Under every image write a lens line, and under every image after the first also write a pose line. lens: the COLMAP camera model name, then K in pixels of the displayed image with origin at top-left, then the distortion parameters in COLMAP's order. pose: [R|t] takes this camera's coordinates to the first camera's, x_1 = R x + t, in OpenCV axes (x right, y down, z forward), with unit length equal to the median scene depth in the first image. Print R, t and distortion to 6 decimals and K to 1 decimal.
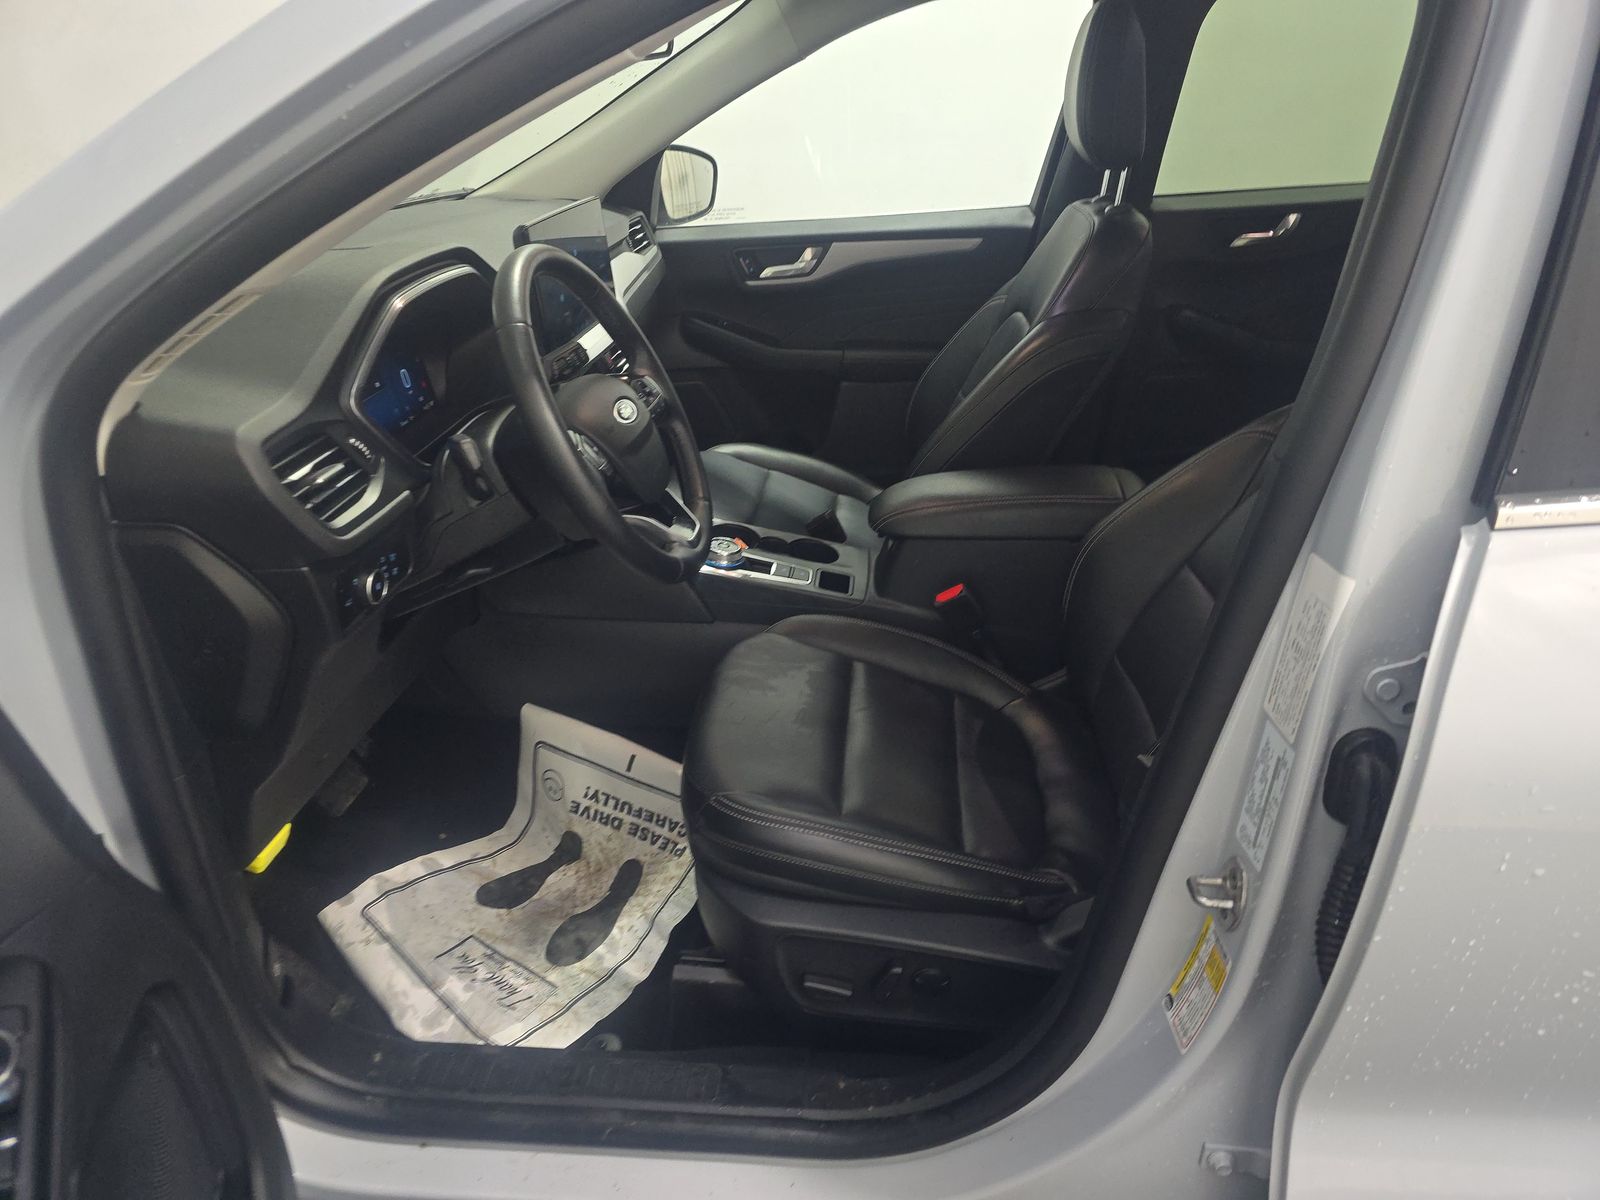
lens RADIAL K [[1124.6, 0, 800.0], [0, 1124.6, 600.0], [0, 0, 1]] dist [0.047174, 0.003387]
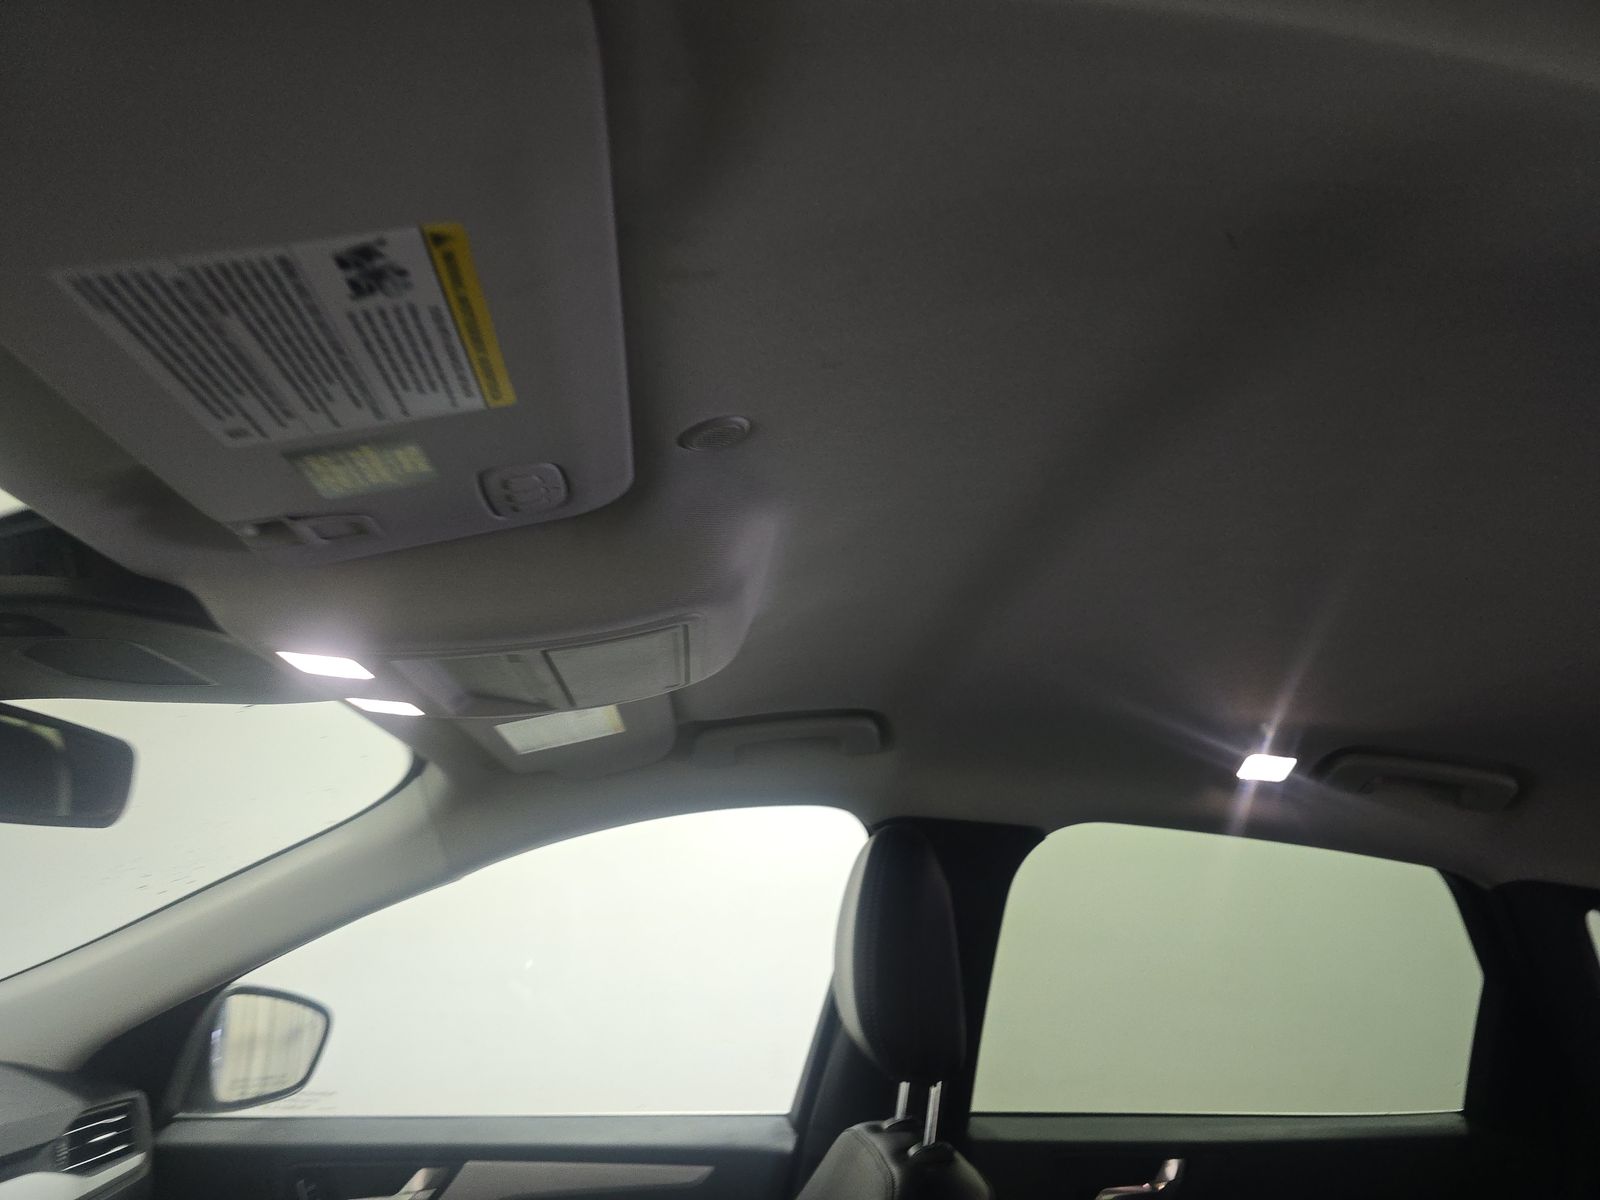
lens RADIAL K [[1186.9, 0, 800.0], [0, 1186.9, 600.0], [0, 0, 1]] dist [-0.001745, 0.004774]
pose [[0.981347, 0.122200, 0.148408, 0.072668], [0.004276, 0.757912, -0.652342, -0.129671], [-0.192197, 0.640809, 0.743253, 0.305485]]
